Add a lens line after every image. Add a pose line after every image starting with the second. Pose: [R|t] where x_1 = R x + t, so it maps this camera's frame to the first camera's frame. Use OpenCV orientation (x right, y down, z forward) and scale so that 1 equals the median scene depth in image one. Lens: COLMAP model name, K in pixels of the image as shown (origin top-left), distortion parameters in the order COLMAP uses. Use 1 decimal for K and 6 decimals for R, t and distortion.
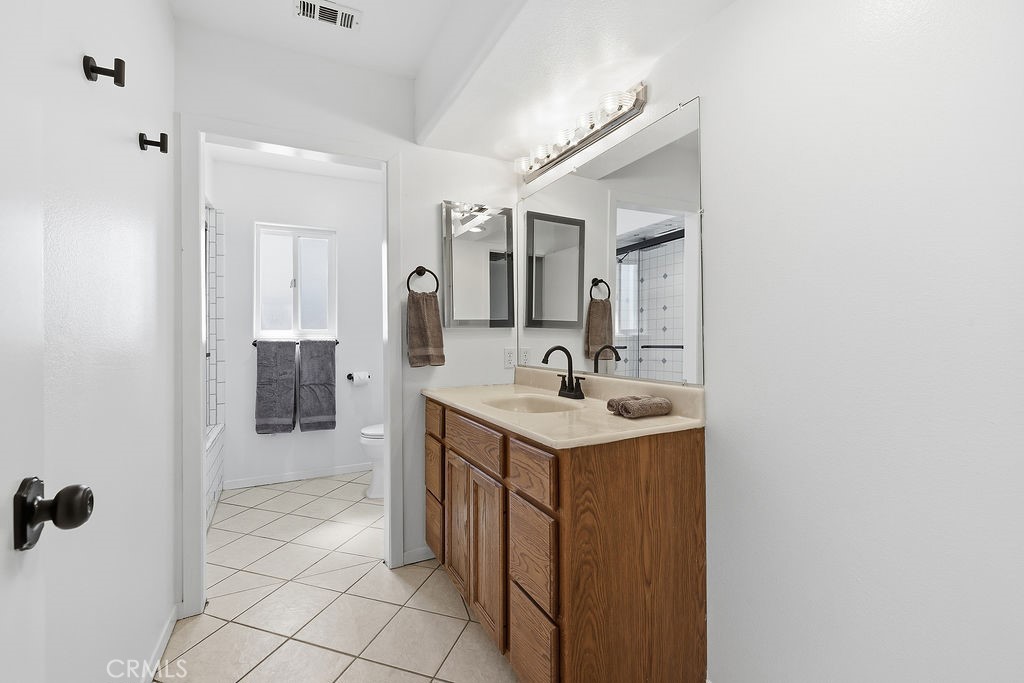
lens RADIAL K [[442.4, 0, 509.2], [0, 442.4, 335.0], [0, 0, 1]] dist [0.000015, 0.000062]
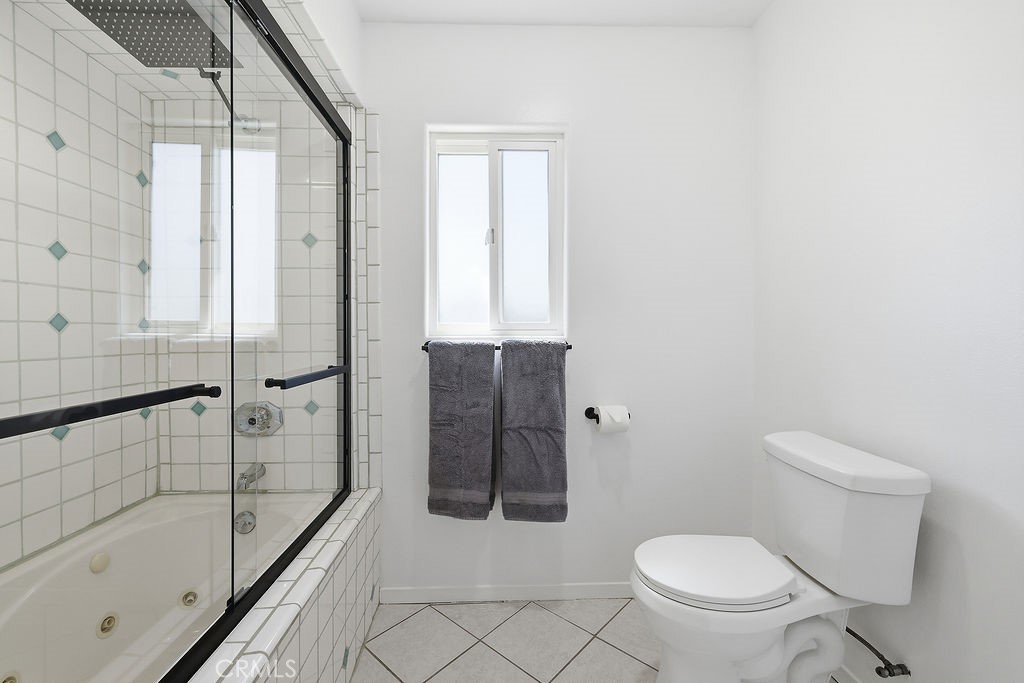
lens RADIAL K [[442.4, 0, 509.6], [0, 442.4, 336.8], [0, 0, 1]] dist [0.000015, 0.000062]
pose [[0.915999, 0.004290, -0.401159, -0.257399], [0.001928, 0.999884, 0.015095, -0.001659], [0.401177, -0.014600, 0.915884, 0.530663]]
